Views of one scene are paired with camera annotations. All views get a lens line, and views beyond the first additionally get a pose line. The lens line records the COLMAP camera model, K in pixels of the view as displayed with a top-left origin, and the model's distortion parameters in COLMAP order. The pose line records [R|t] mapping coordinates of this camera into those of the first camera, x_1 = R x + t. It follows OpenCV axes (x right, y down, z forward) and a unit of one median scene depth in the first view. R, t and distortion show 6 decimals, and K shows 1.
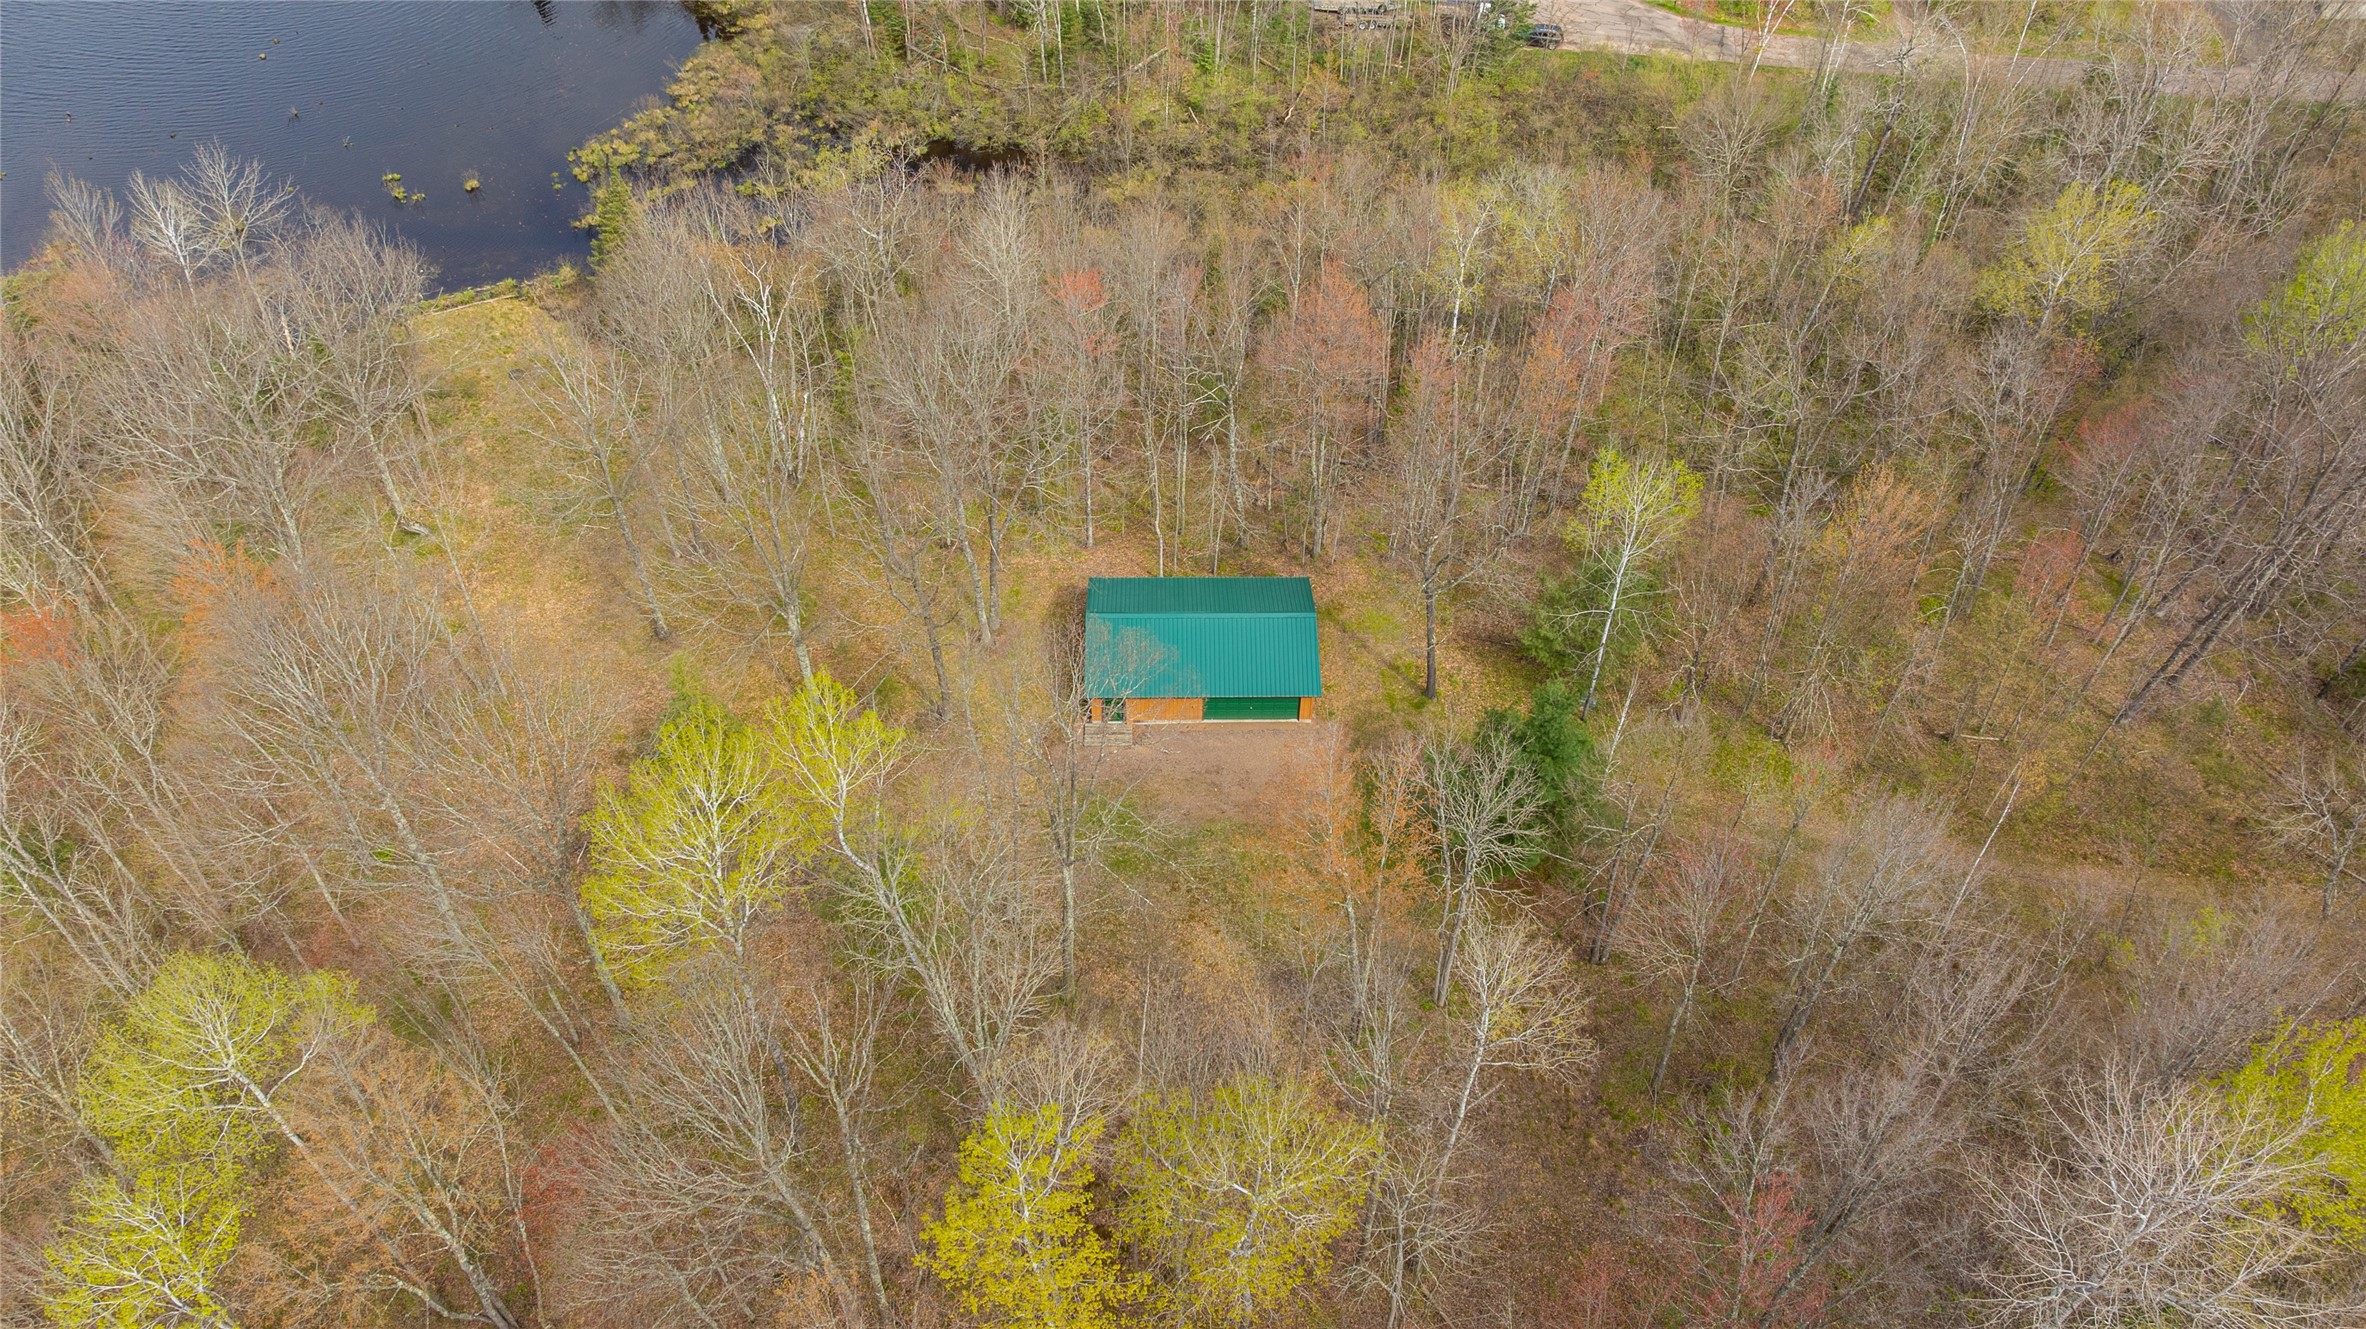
lens RADIAL K [[1694.9, 0, 1180.8], [0, 1694.9, 655.2], [0, 0, 1]] dist [-0.029655, 0.028642]
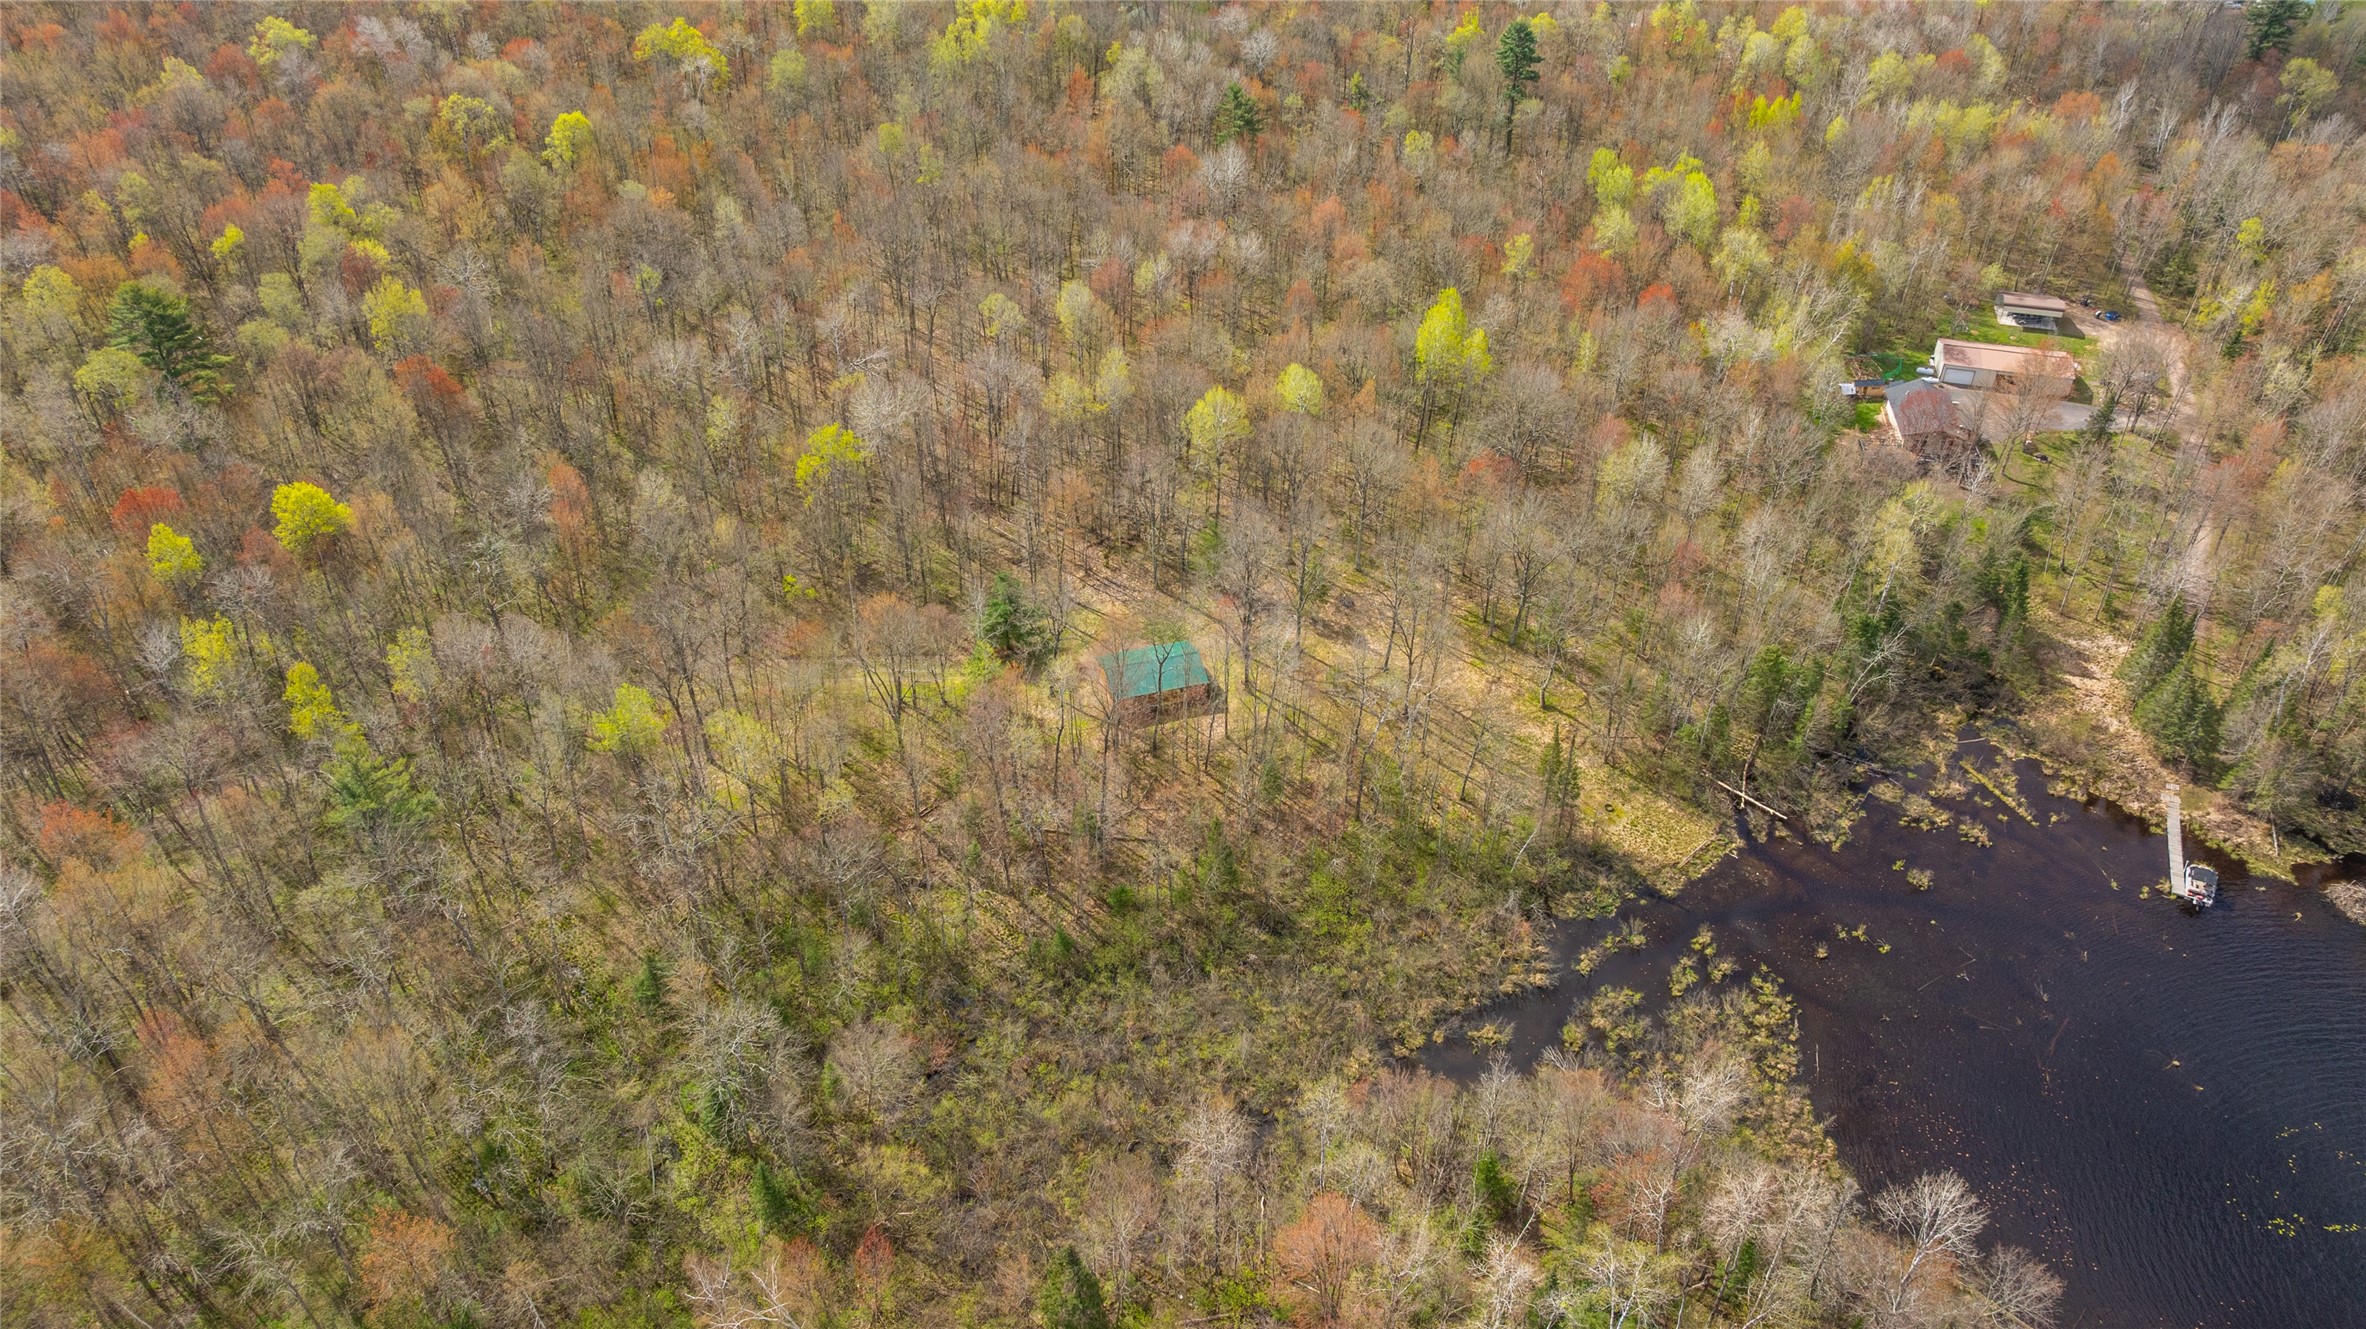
lens RADIAL K [[1694.9, 0, 1193.1], [0, 1694.9, 659.8], [0, 0, 1]] dist [-0.029655, 0.028642]
pose [[-0.960916, 0.152176, -0.231264, 0.307497], [-0.203070, 0.180313, 0.962419, -1.426948], [0.188157, 0.971766, -0.142364, 0.835801]]
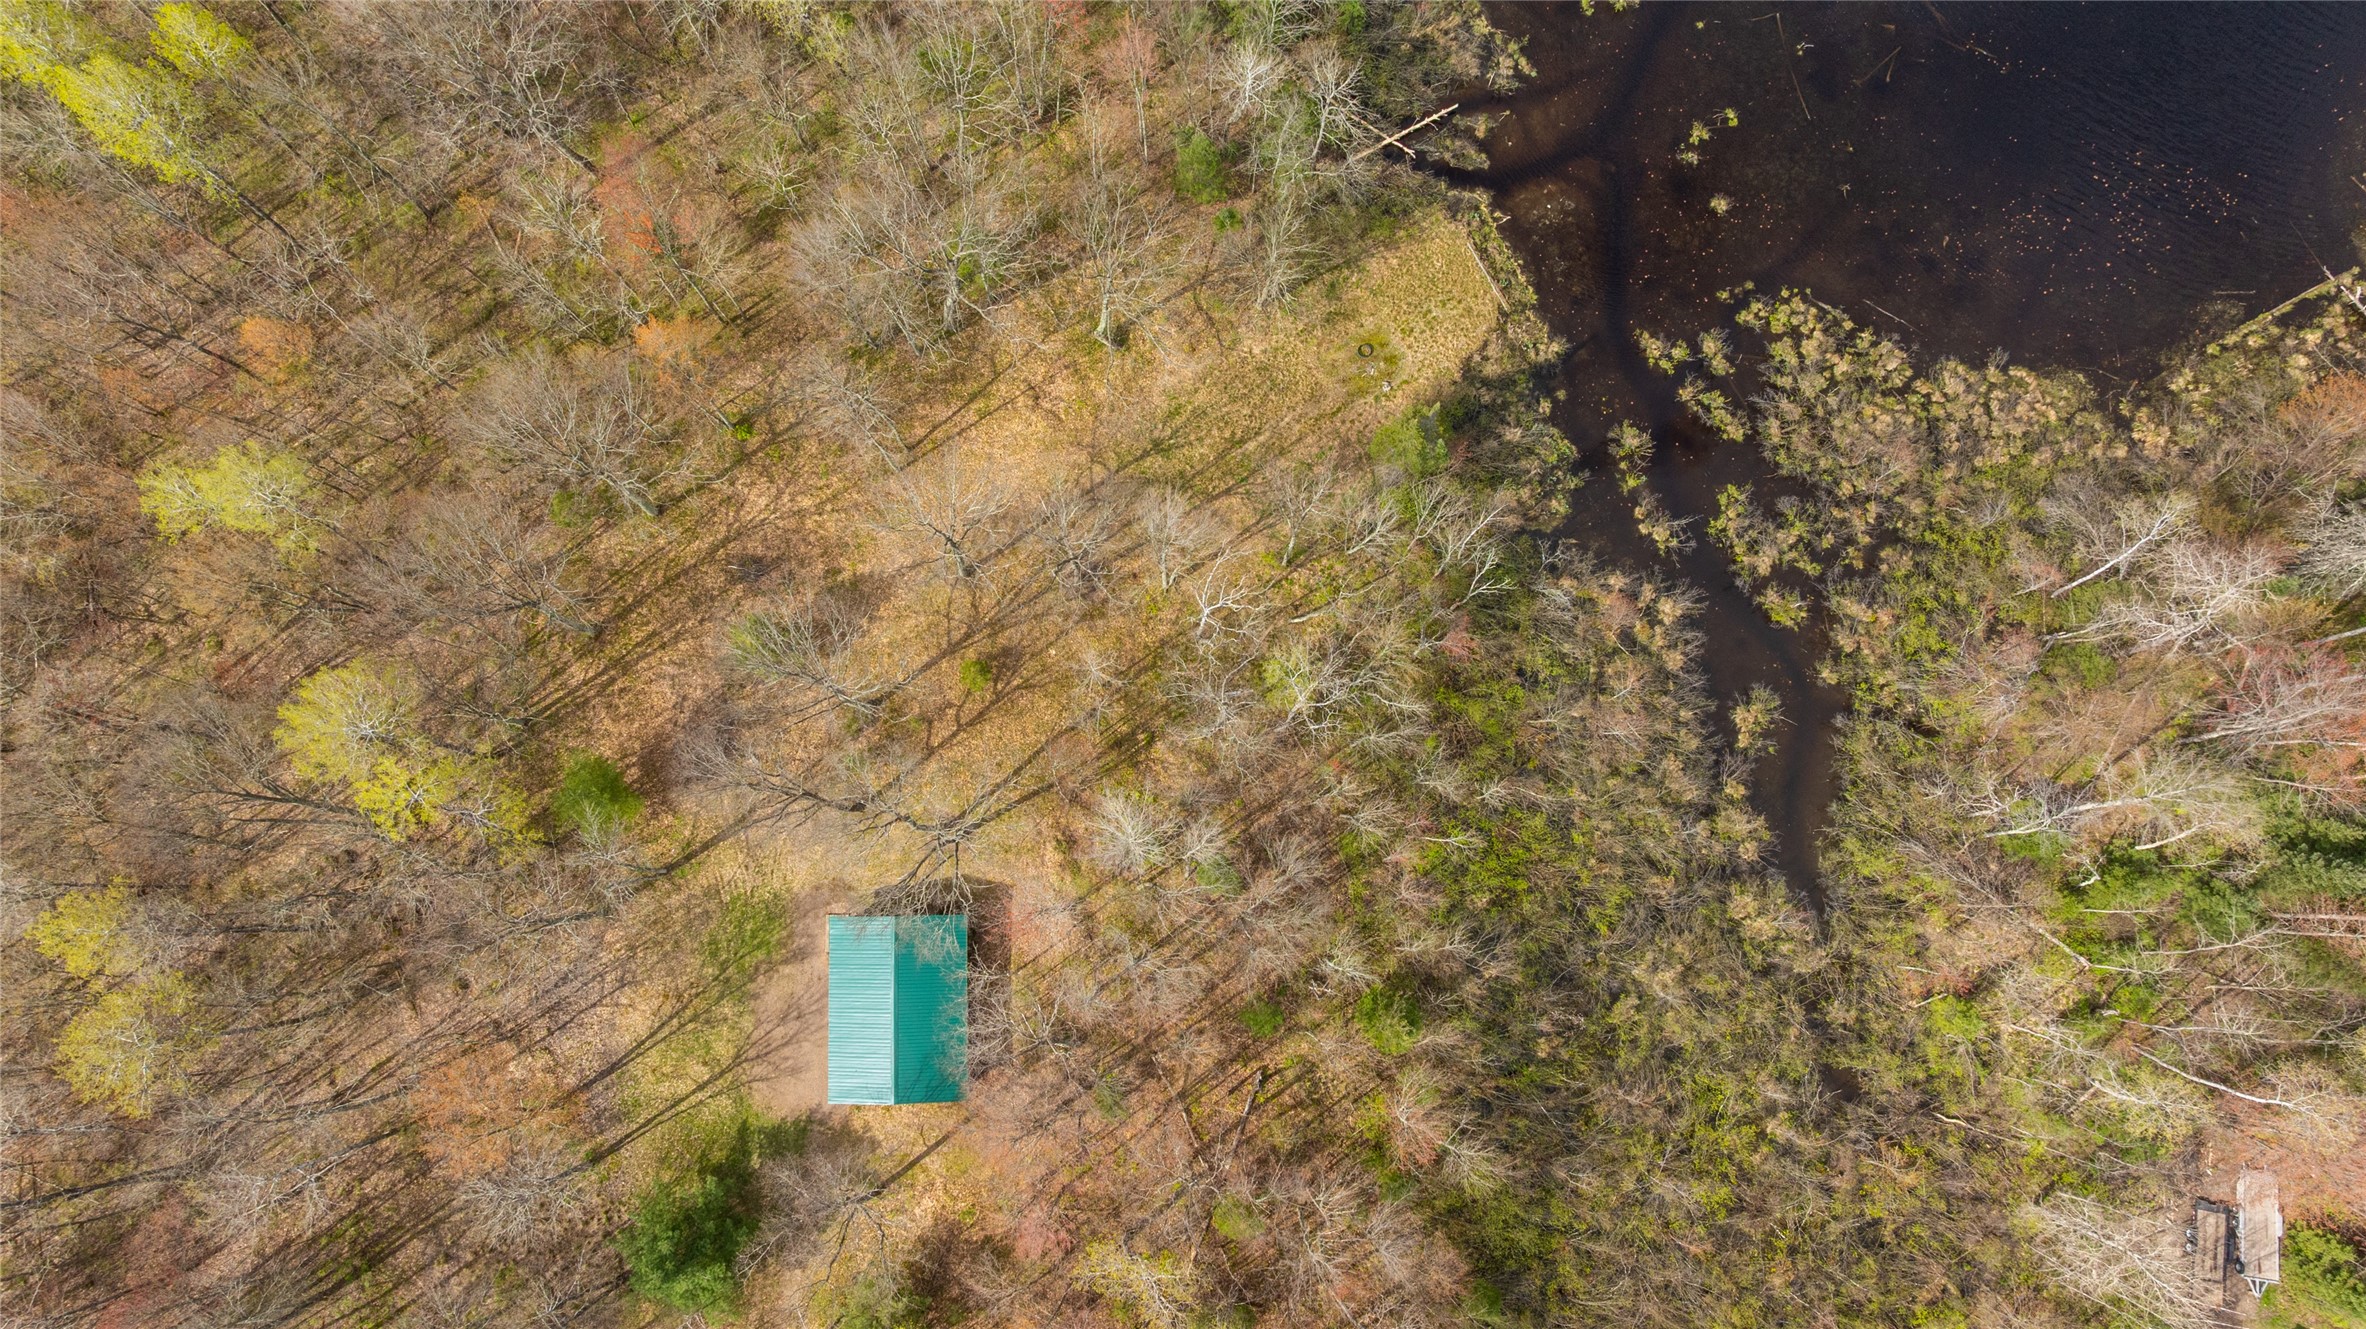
lens RADIAL K [[1694.9, 0, 1198.0], [0, 1694.9, 657.1], [0, 0, 1]] dist [-0.029655, 0.028642]
pose [[0.008521, 0.991274, -0.131538, -0.052024], [-0.703830, 0.099386, 0.703382, -0.676653], [0.710318, 0.086587, 0.698535, 0.161399]]
